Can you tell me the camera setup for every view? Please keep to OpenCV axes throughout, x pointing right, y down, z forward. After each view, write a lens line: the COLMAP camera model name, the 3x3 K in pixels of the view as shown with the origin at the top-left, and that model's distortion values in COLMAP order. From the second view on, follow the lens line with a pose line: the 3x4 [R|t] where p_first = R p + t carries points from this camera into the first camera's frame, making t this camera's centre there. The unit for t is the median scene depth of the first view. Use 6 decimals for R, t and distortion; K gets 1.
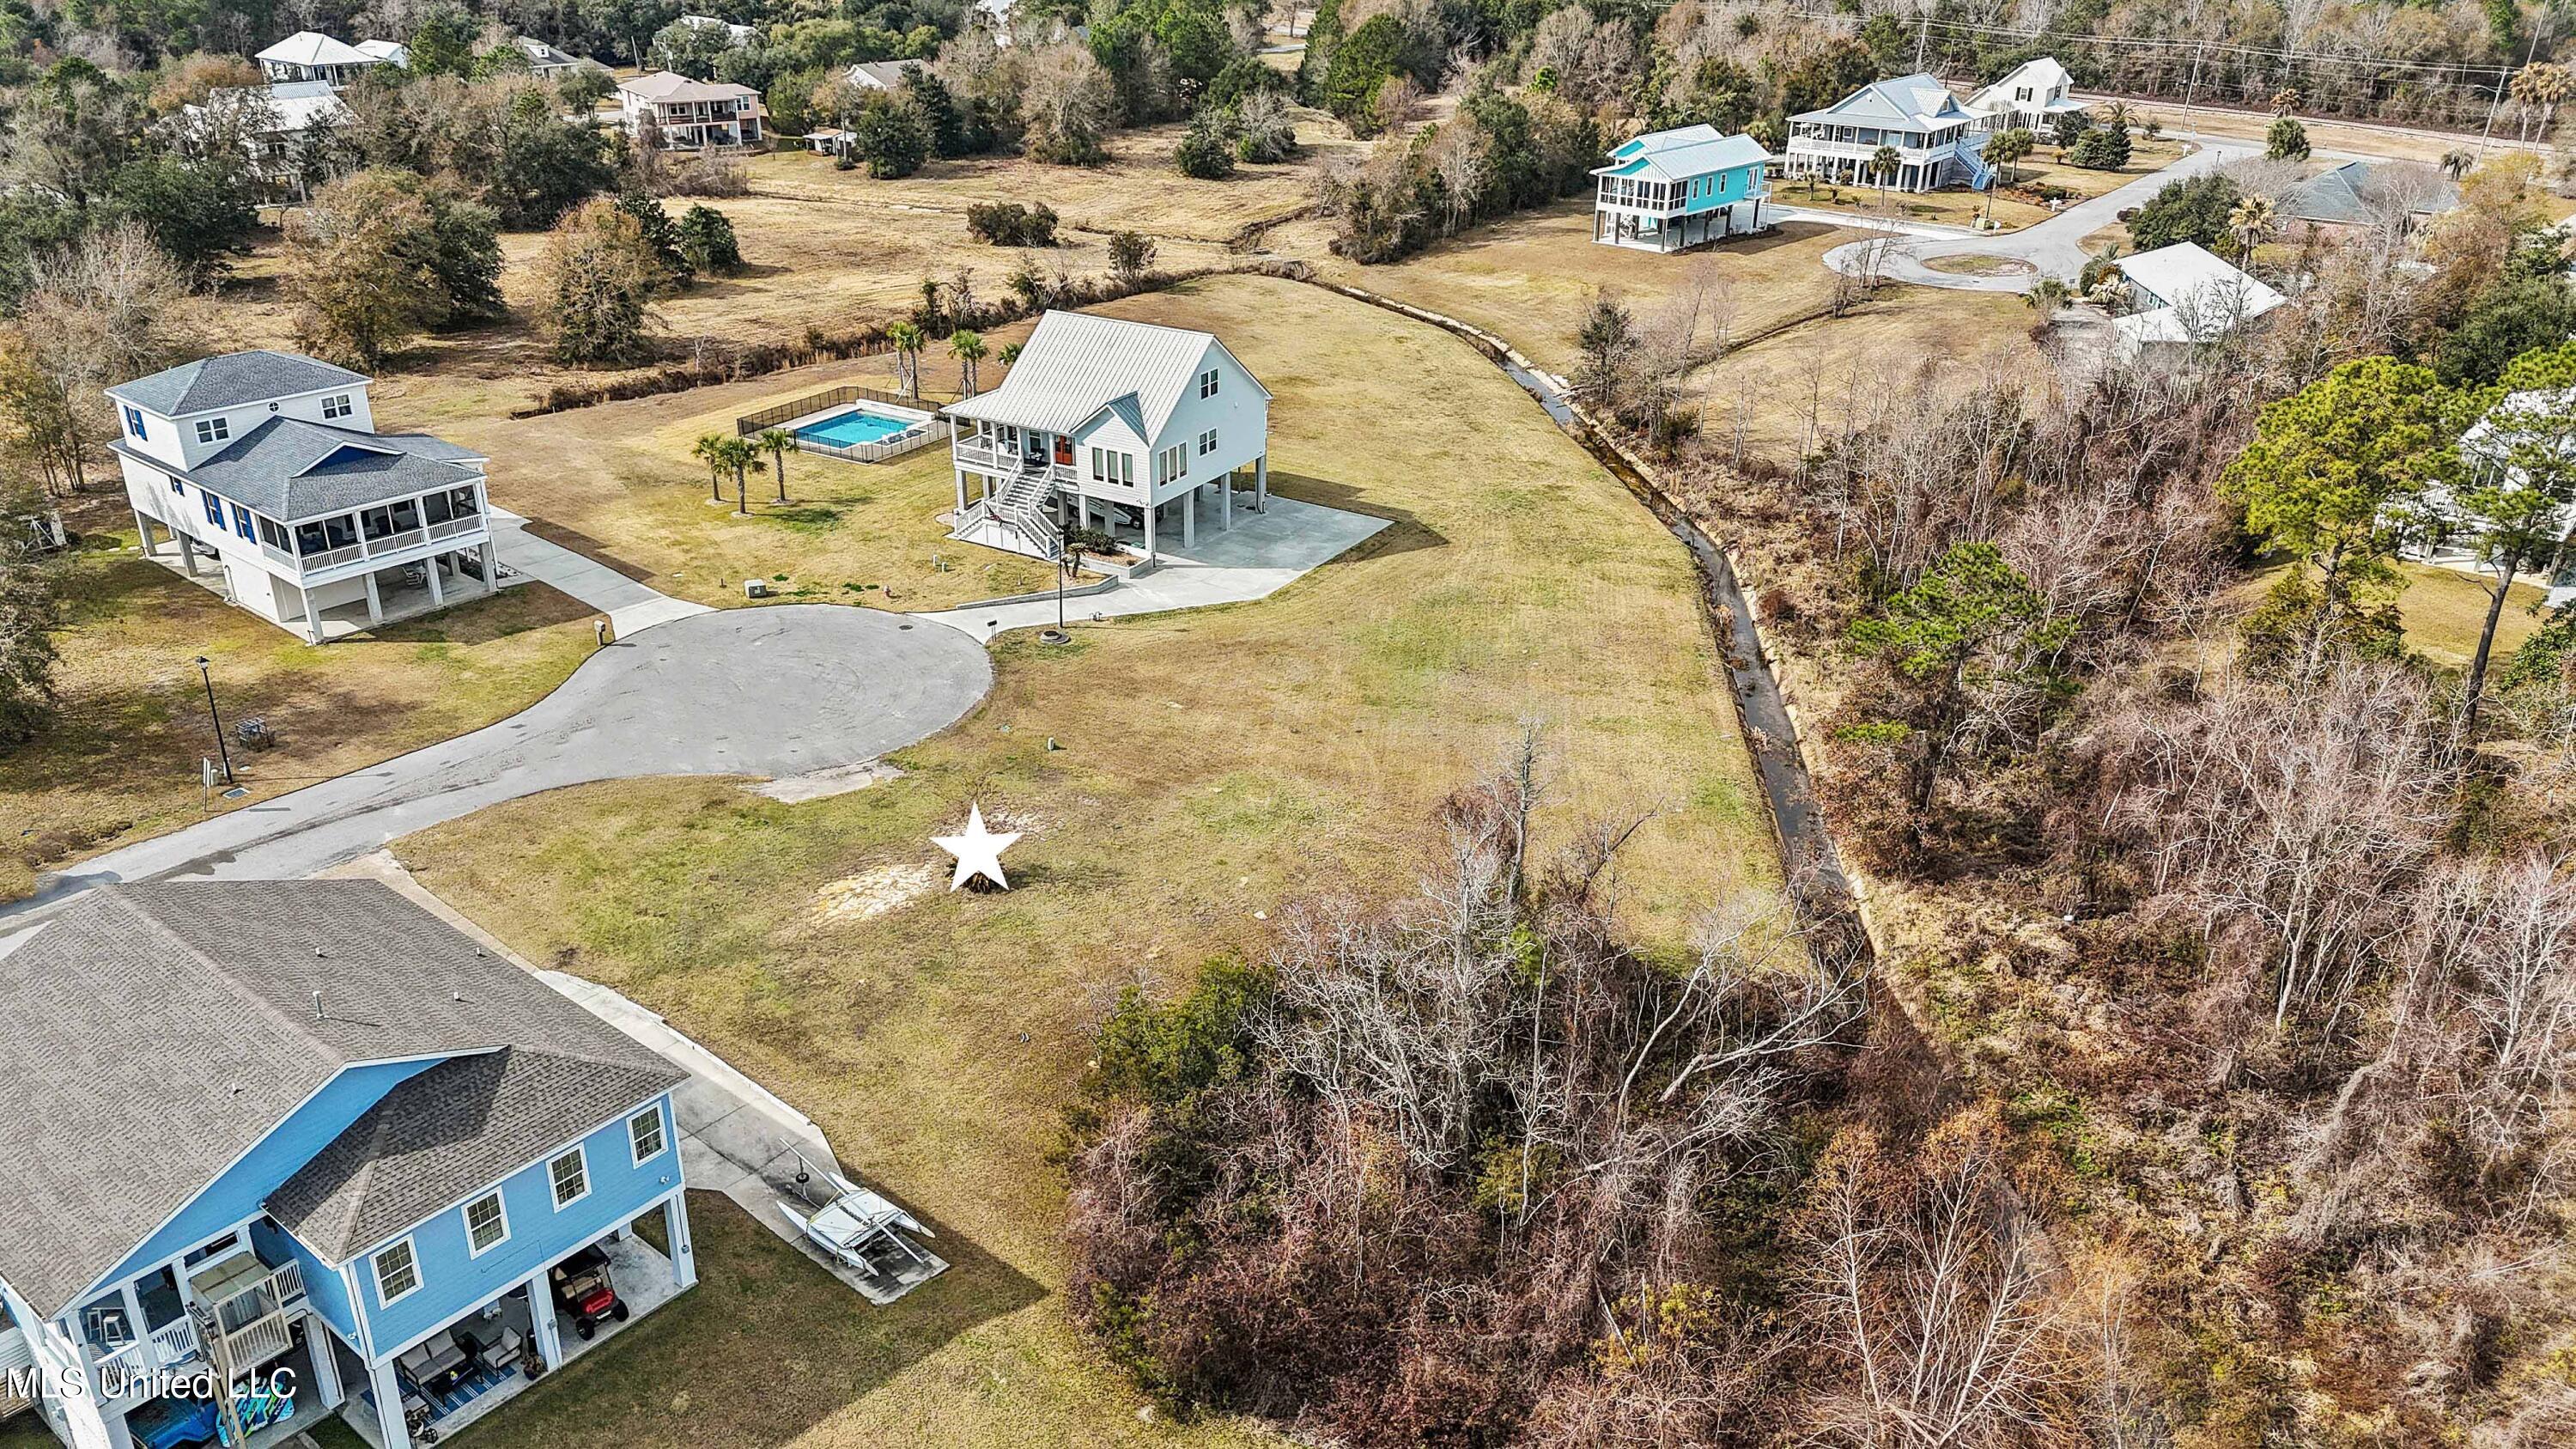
lens RADIAL K [[1880.6, 0, 1288.0], [0, 1880.6, 724.5], [0, 0, 1]] dist [0.083152, -0.078085]
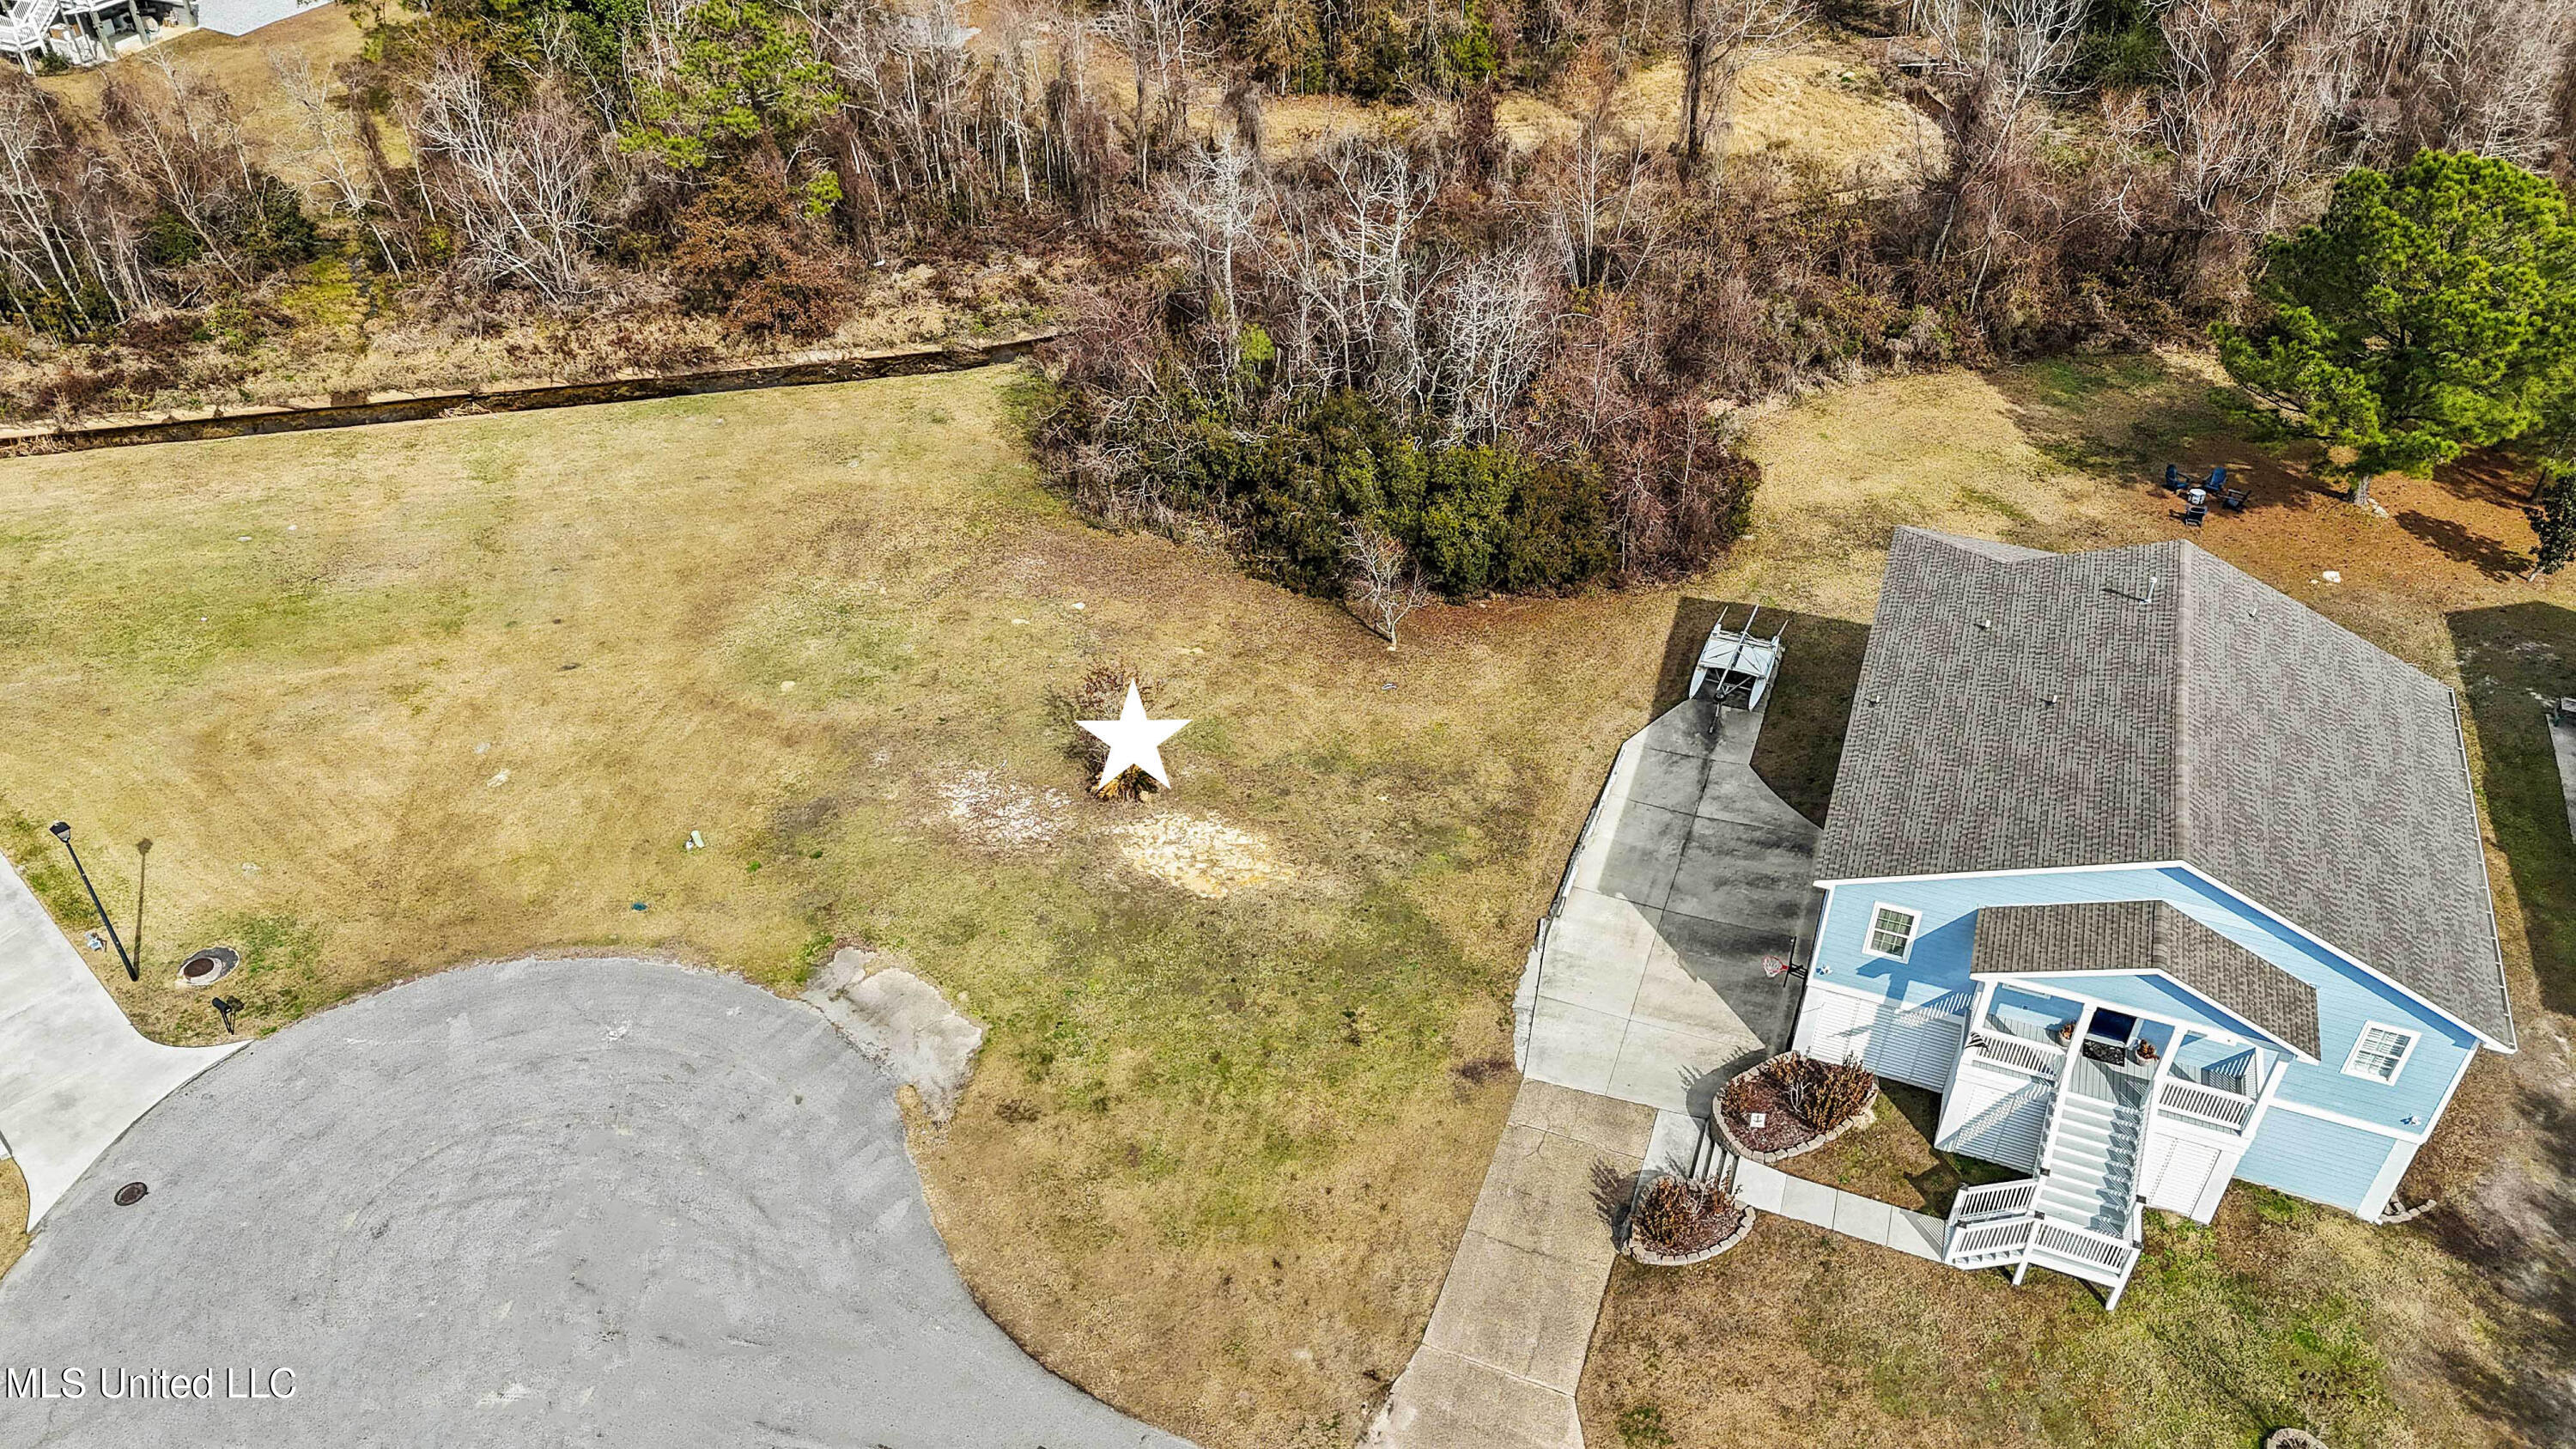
lens RADIAL K [[1880.6, 0, 1288.0], [0, 1880.6, 724.5], [0, 0, 1]] dist [0.083152, -0.078085]
pose [[-0.324874, -0.588374, 0.740454, -0.557898], [0.384471, 0.633148, 0.671793, -0.319609], [-0.864083, 0.502931, 0.020520, 0.685068]]
